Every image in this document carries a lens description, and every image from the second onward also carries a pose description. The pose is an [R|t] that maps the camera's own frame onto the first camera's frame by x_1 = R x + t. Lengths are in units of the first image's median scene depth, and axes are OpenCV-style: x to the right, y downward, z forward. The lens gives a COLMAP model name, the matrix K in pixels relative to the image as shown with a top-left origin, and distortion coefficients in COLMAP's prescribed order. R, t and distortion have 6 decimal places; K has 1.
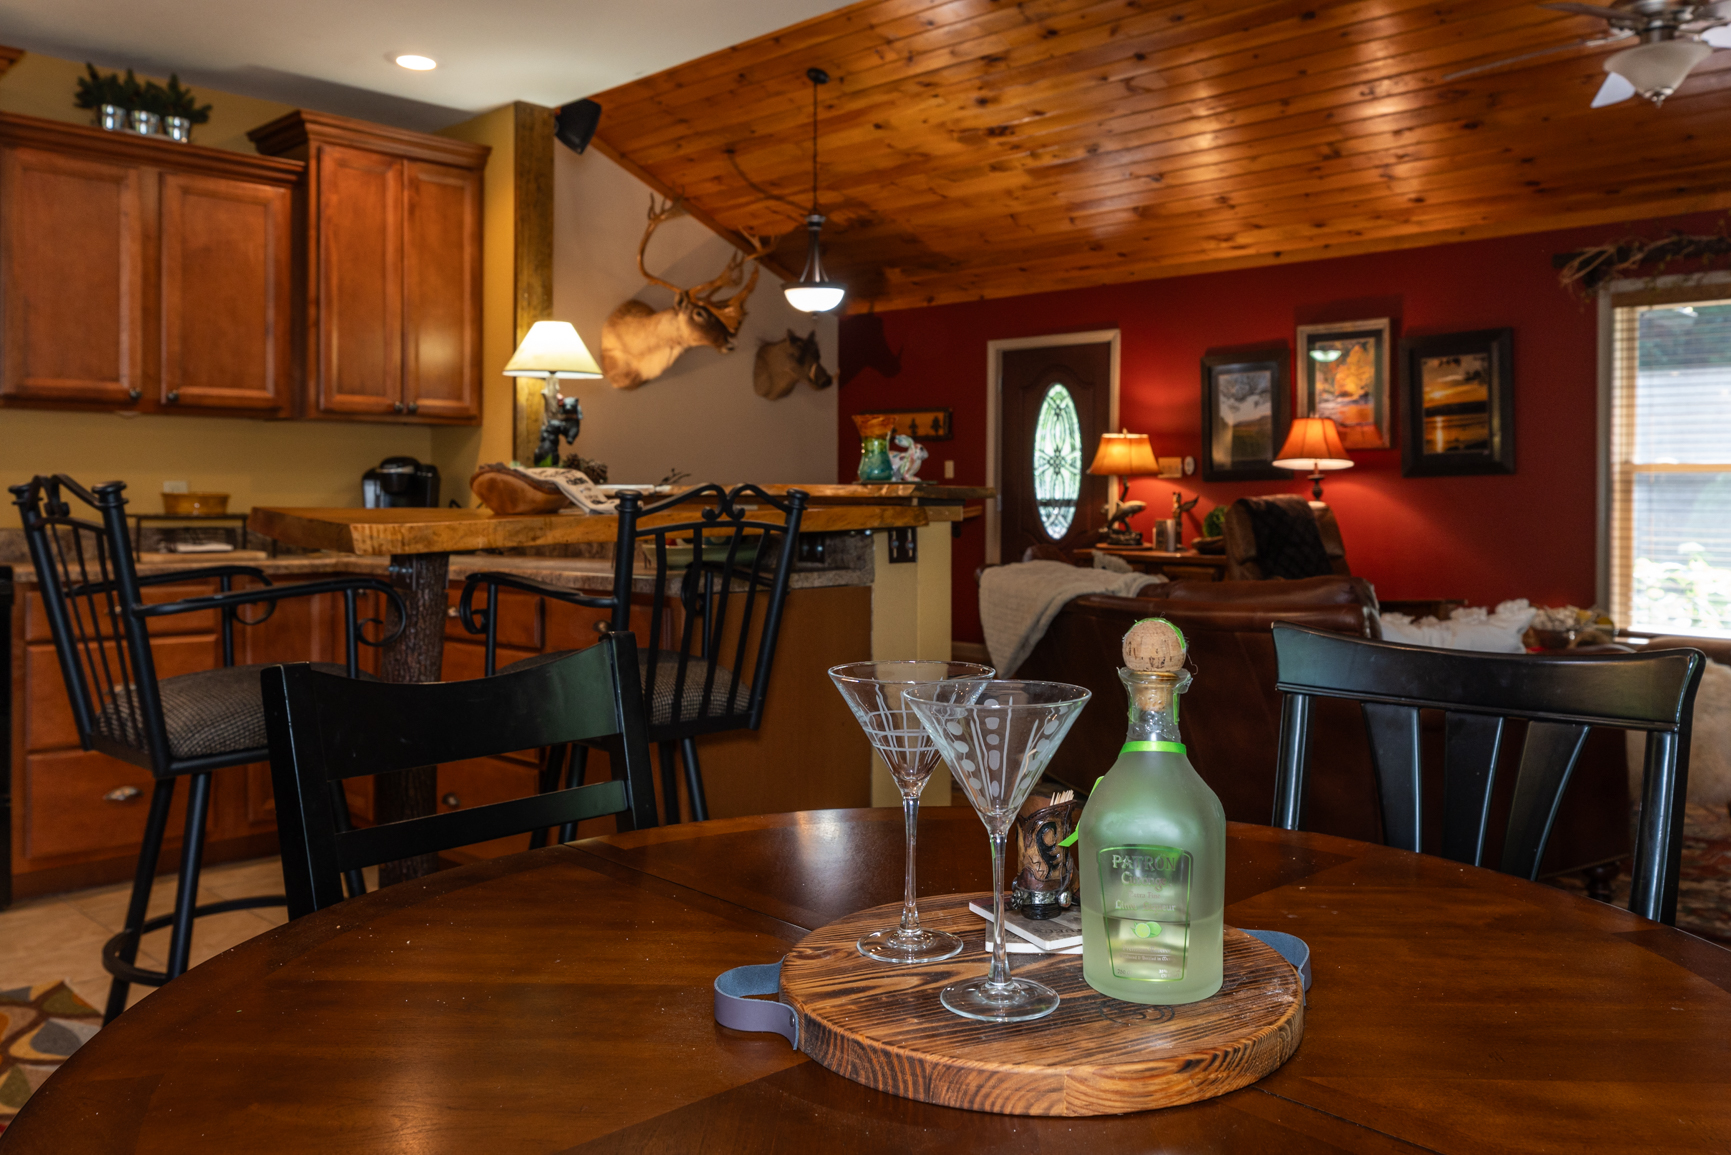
lens RADIAL K [[1379.5, 0, 901.4], [0, 1379.5, 508.4], [0, 0, 1]] dist [0.004706, 0.004601]
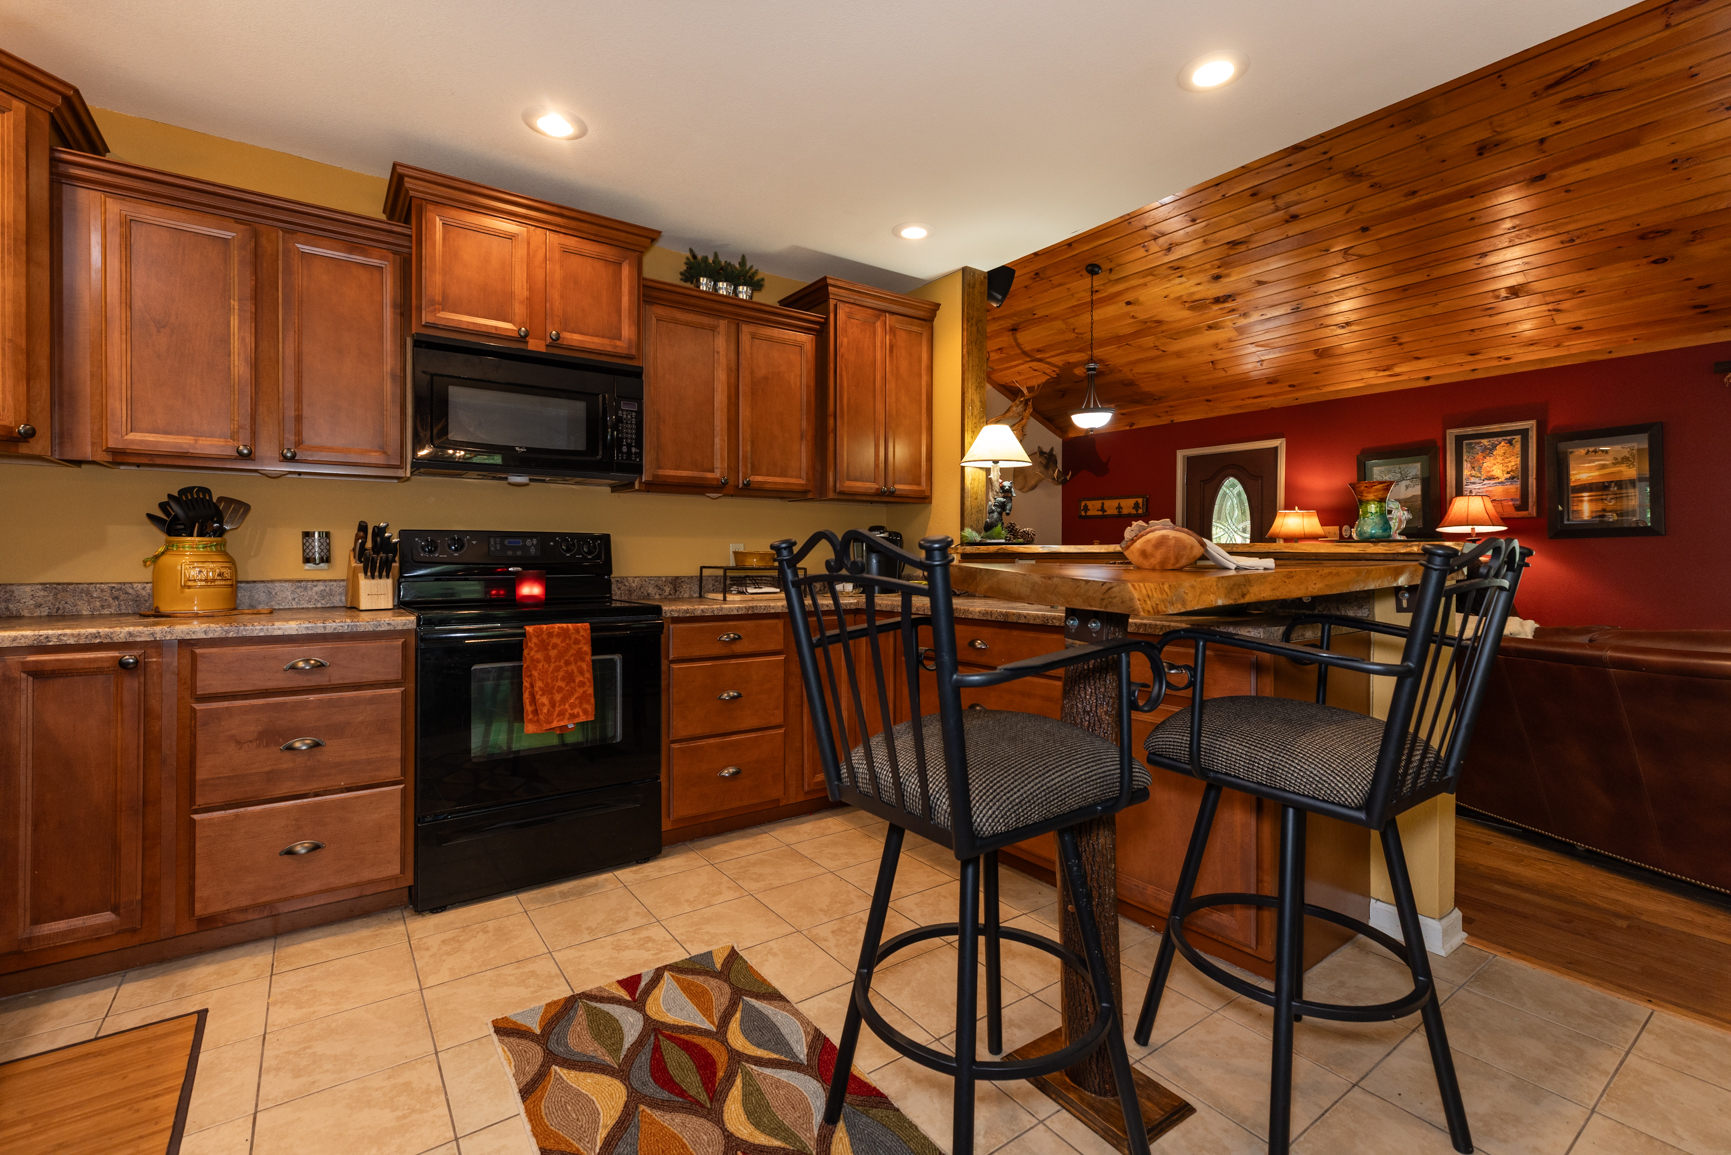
lens RADIAL K [[768.9, 0, 864.3], [0, 768.9, 563.8], [0, 0, 1]] dist [0.004887, -0.000047]
pose [[0.983339, 0.000544, -0.181780, -0.164079], [0.000116, 0.999993, 0.003621, -0.000872], [0.181781, -0.003582, 0.983333, 0.155706]]
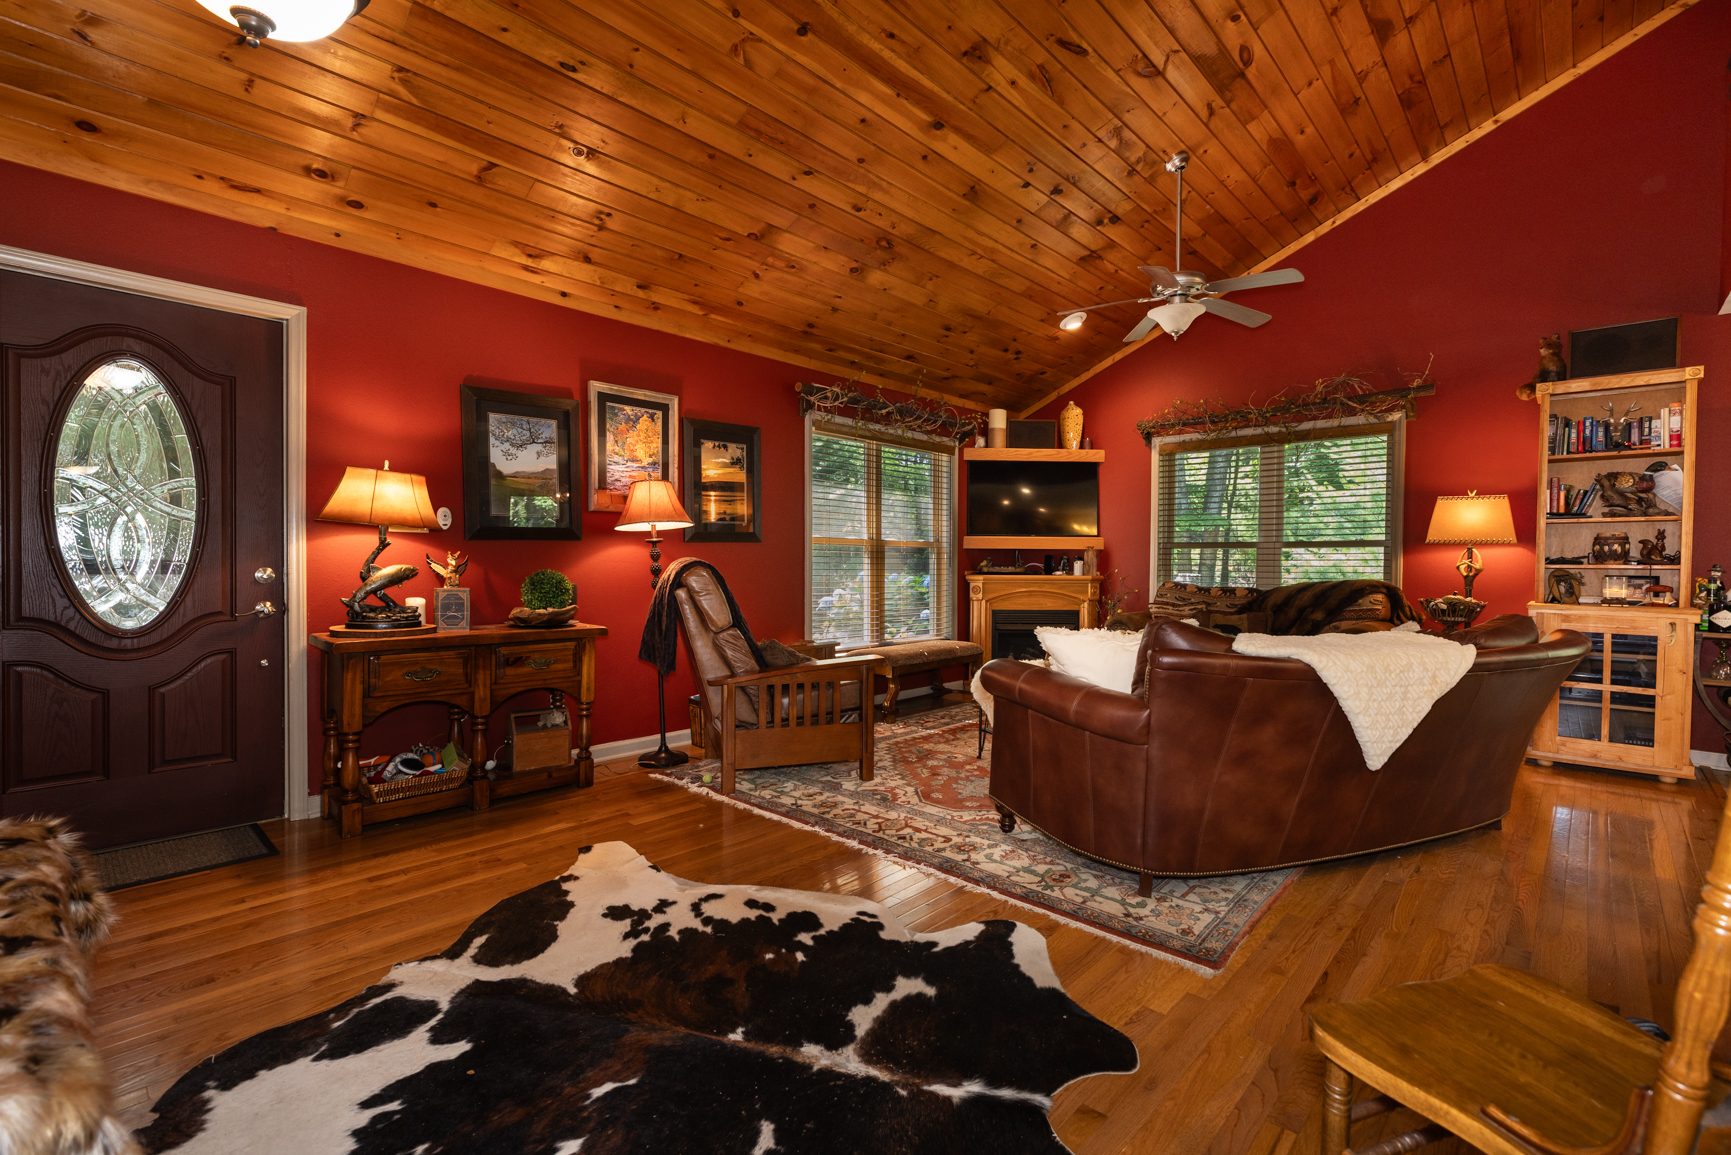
lens RADIAL K [[768.9, 0, 866.7], [0, 768.9, 580.5], [0, 0, 1]] dist [0.004887, -0.000047]
pose [[-0.016342, -0.023296, 0.999595, -0.284953], [0.005556, 0.999711, 0.023389, -0.005494], [-0.999851, 0.005936, -0.016207, 0.929220]]
